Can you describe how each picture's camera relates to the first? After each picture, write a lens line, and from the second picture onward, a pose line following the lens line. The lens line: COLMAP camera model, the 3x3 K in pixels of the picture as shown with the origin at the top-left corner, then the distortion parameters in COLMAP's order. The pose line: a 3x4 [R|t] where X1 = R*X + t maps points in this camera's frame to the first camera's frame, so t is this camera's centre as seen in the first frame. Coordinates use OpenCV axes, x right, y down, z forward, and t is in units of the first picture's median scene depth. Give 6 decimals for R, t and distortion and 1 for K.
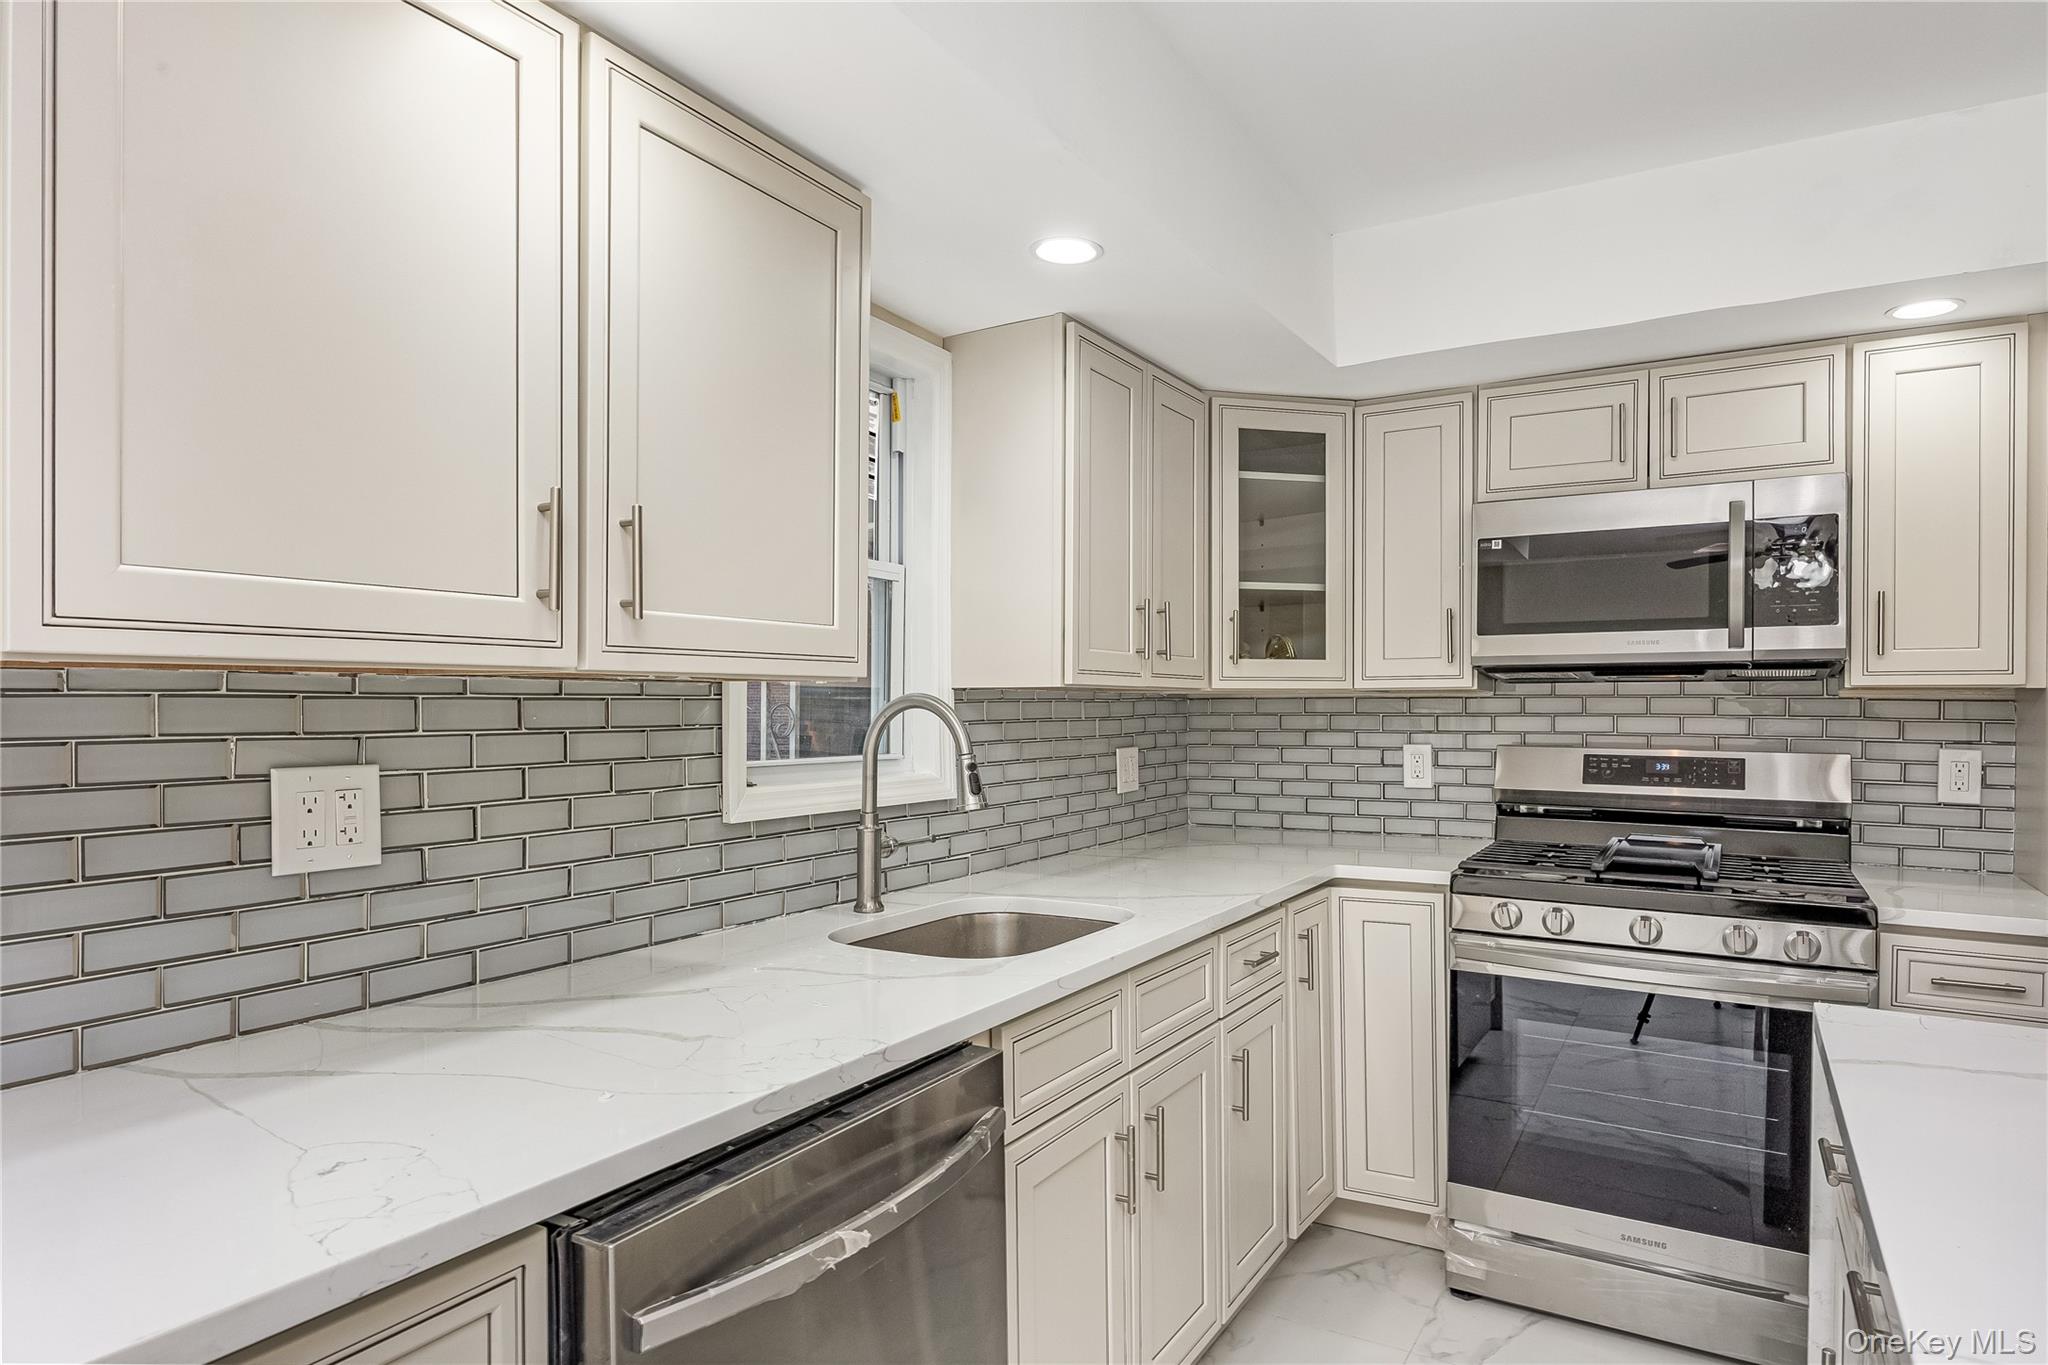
lens RADIAL K [[1197.1, 0, 1025.2], [0, 1197.1, 708.8], [0, 0, 1]] dist [0.001338, -0.001160]
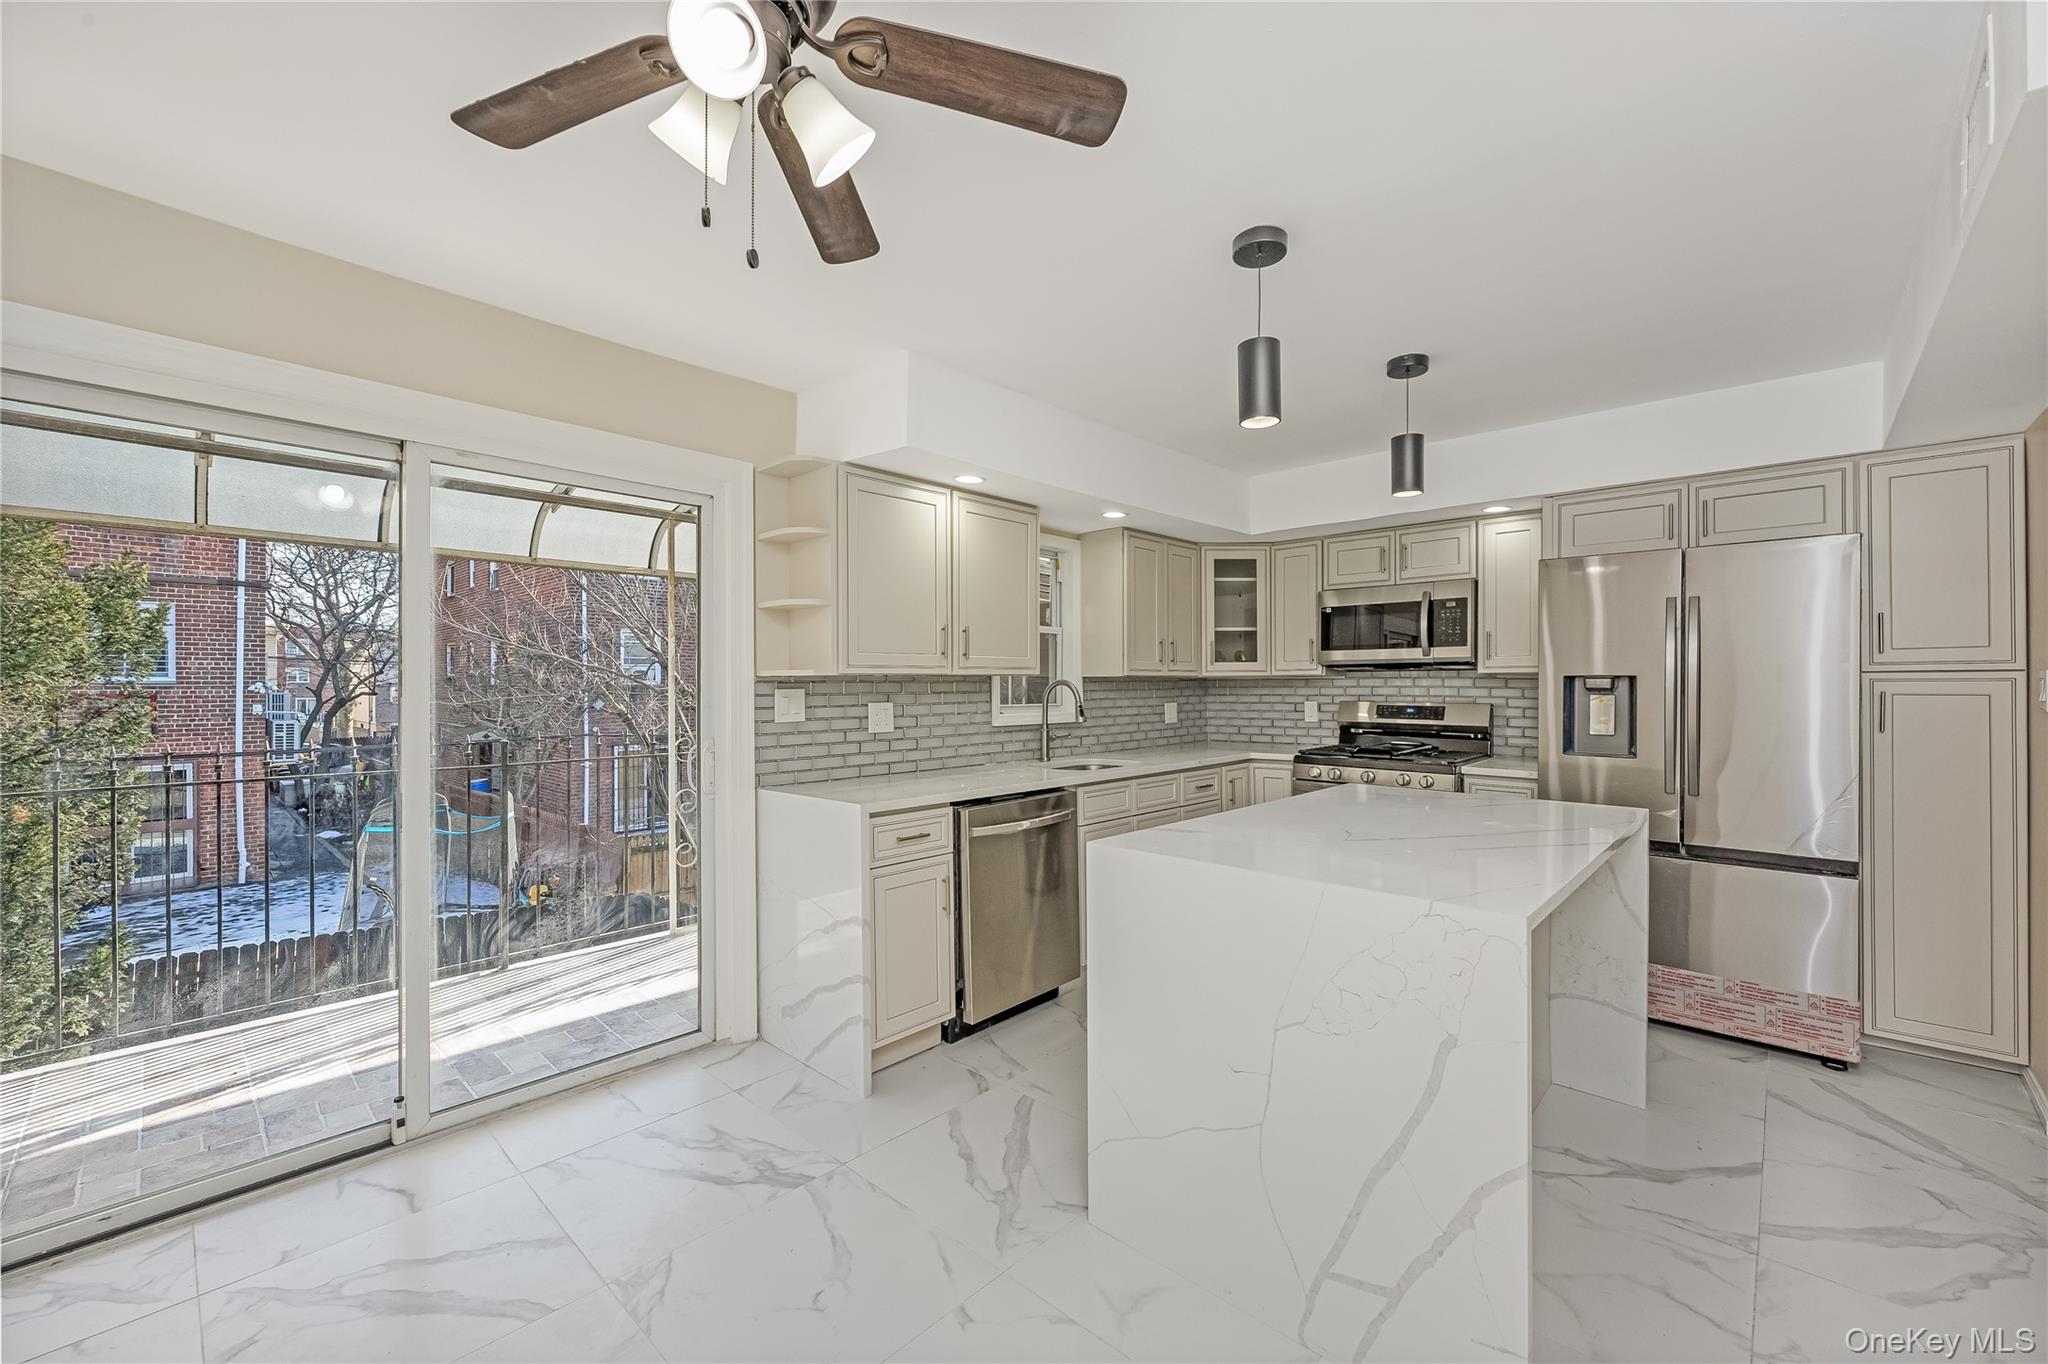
lens RADIAL K [[833.8, 0, 1008.5], [0, 833.8, 678.0], [0, 0, 1]] dist [-0.004335, 0.000875]
pose [[0.974683, -0.007211, -0.223477, 0.181999], [0.004869, 0.999927, -0.011026, 0.003483], [0.223540, 0.009659, 0.974647, -0.728827]]
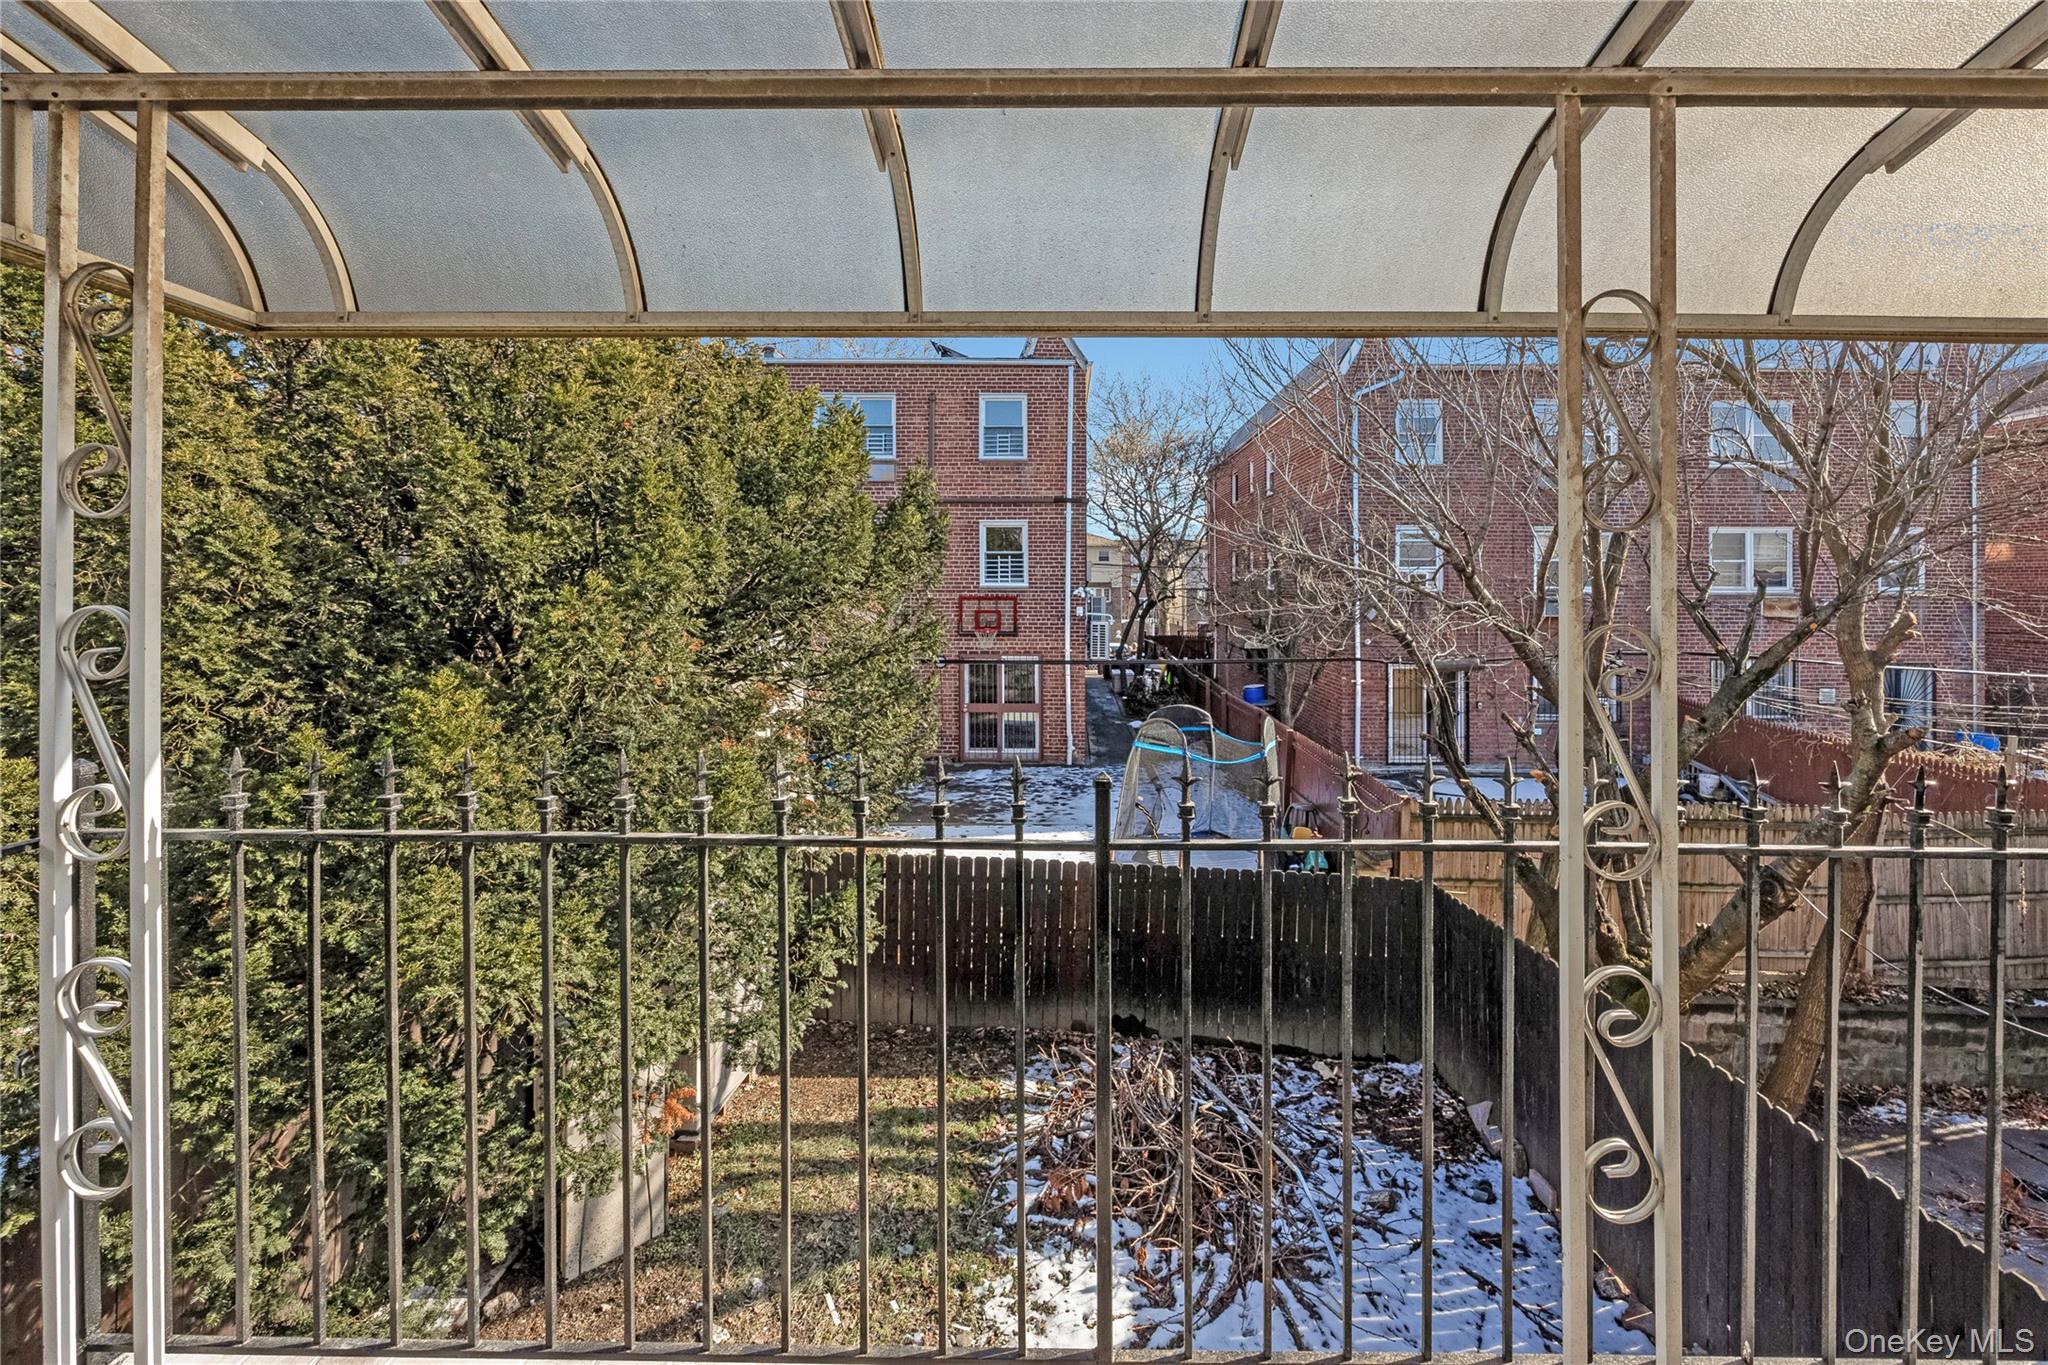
lens RADIAL K [[833.8, 0, 1056.1], [0, 833.8, 587.0], [0, 0, 1]] dist [-0.004335, 0.000875]
pose [[0.500521, -0.000817, -0.865724, -0.606309], [-0.005927, 0.999973, -0.004370, -0.028227], [0.865704, 0.007318, 0.500503, 0.260674]]
